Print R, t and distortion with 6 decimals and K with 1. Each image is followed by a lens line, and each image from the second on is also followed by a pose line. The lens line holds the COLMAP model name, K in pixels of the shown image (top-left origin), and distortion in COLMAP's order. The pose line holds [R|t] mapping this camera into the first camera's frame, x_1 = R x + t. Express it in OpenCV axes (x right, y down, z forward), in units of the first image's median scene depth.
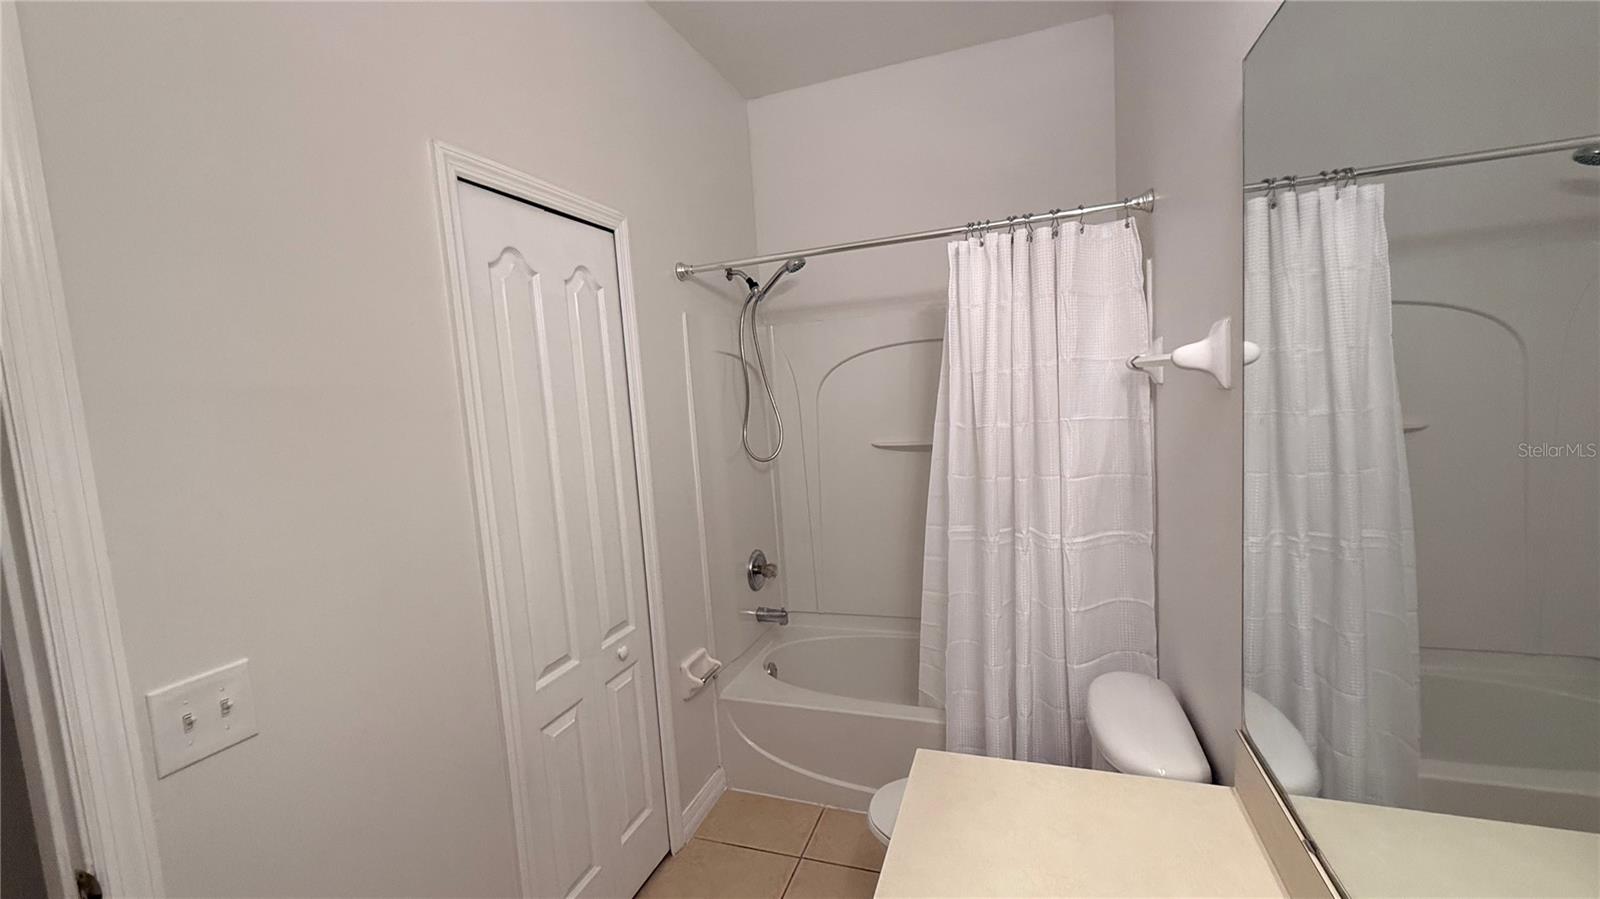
lens RADIAL K [[644.3, 0, 806.1], [0, 644.3, 452.5], [0, 0, 1]] dist [-0.001116, 0.000170]
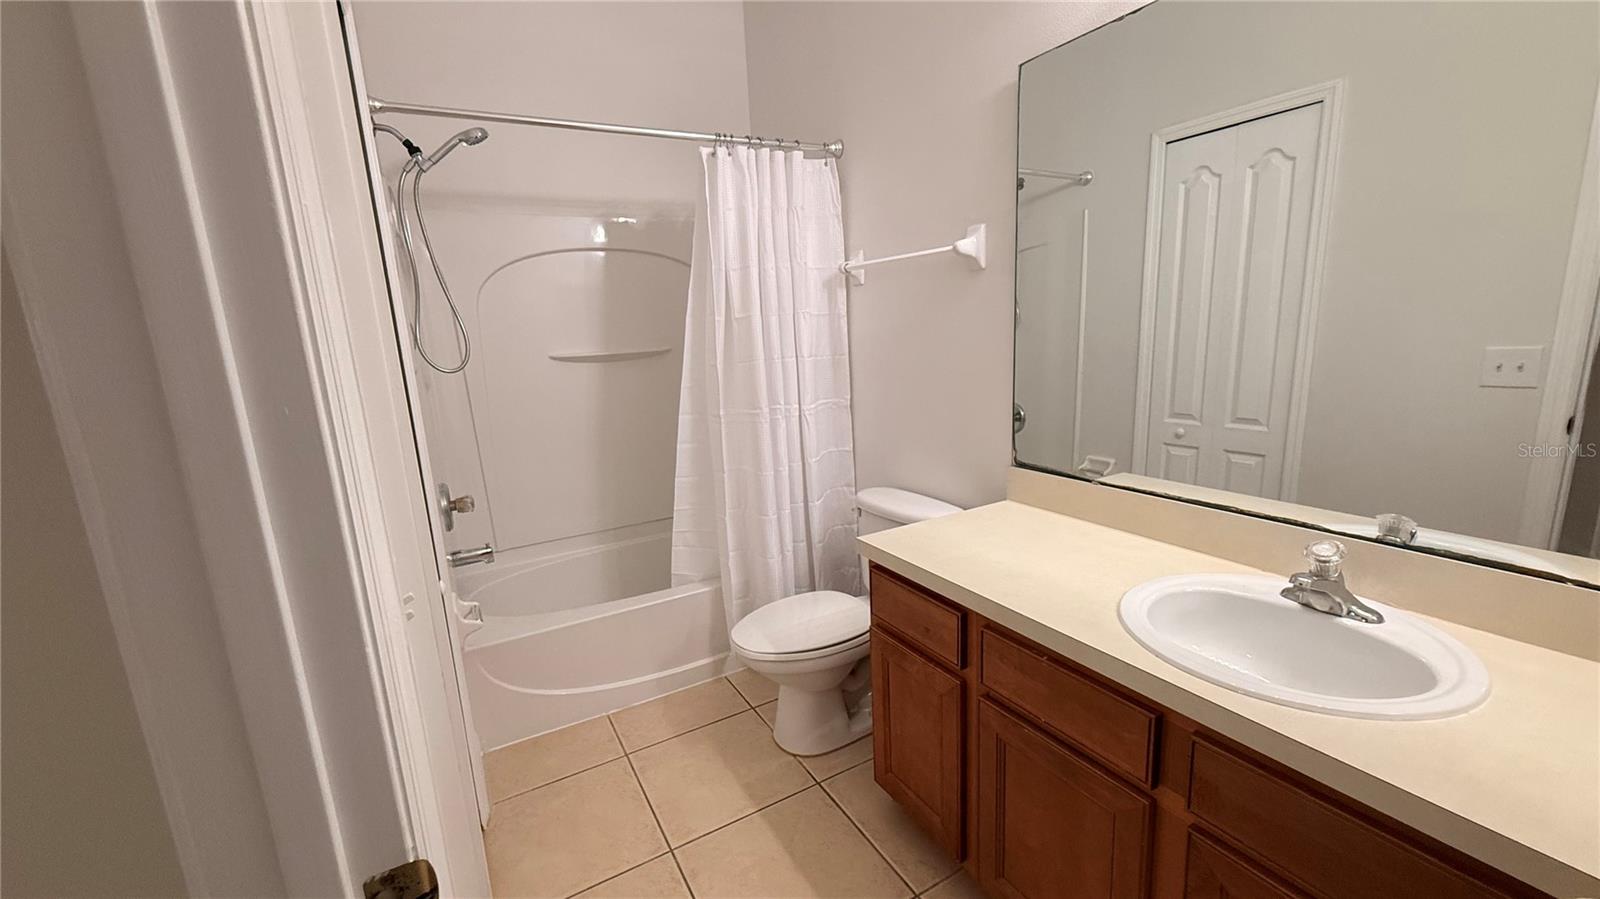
lens RADIAL K [[644.3, 0, 806.1], [0, 644.3, 452.5], [0, 0, 1]] dist [-0.001116, 0.000170]
pose [[0.653437, -0.117373, 0.747826, -0.554091], [0.080771, 0.993077, 0.085289, 0.113966], [-0.752660, 0.004672, 0.658393, 0.148743]]
